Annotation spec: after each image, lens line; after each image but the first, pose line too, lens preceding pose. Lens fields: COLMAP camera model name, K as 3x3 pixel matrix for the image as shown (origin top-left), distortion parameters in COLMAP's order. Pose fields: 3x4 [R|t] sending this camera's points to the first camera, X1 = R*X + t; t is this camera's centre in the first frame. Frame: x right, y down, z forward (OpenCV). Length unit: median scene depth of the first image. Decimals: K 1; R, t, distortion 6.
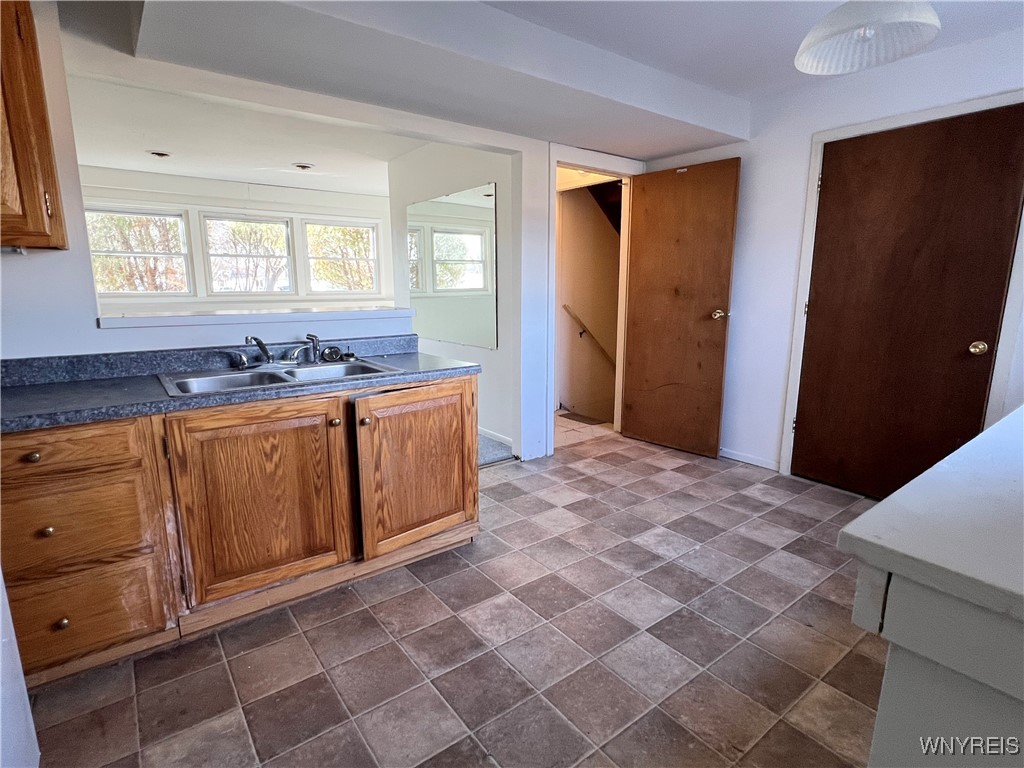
lens RADIAL K [[526.3, 0, 512.0], [0, 526.3, 384.0], [0, 0, 1]] dist [0.003492, -0.000171]
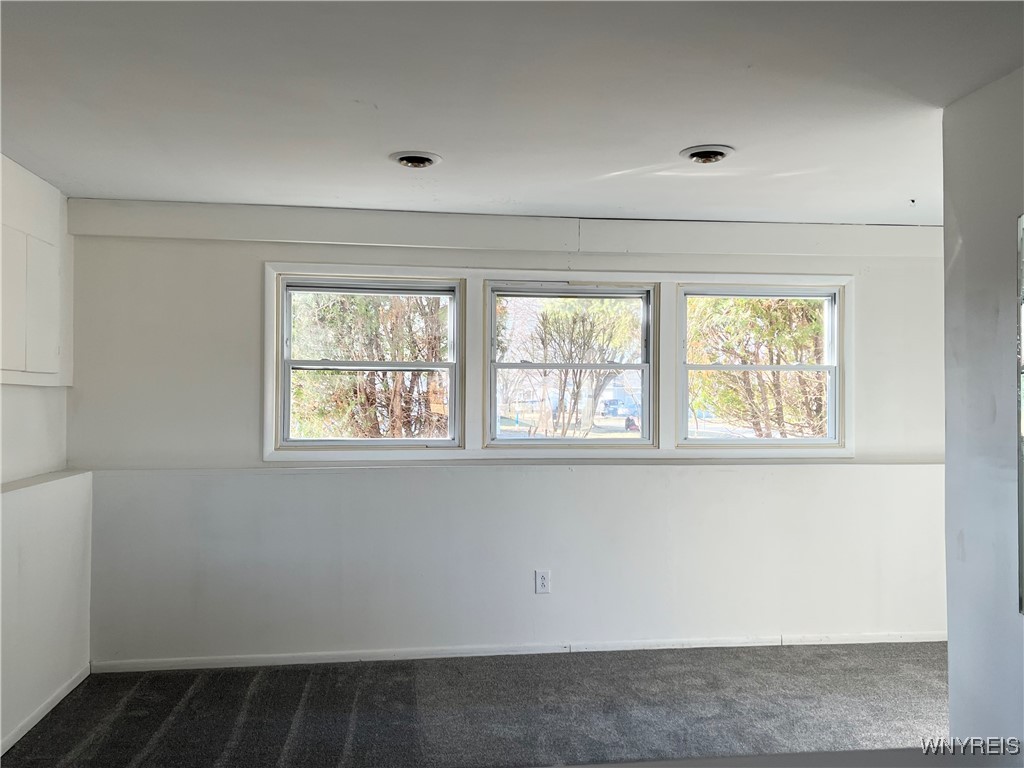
lens RADIAL K [[868.8, 0, 512.0], [0, 868.8, 384.0], [0, 0, 1]] dist [0.003246, 0.000452]
pose [[0.871031, -0.003456, -0.491216, -0.154572], [-0.095143, 0.979853, -0.175603, -0.082803], [0.481926, 0.199691, 0.853153, 0.303286]]
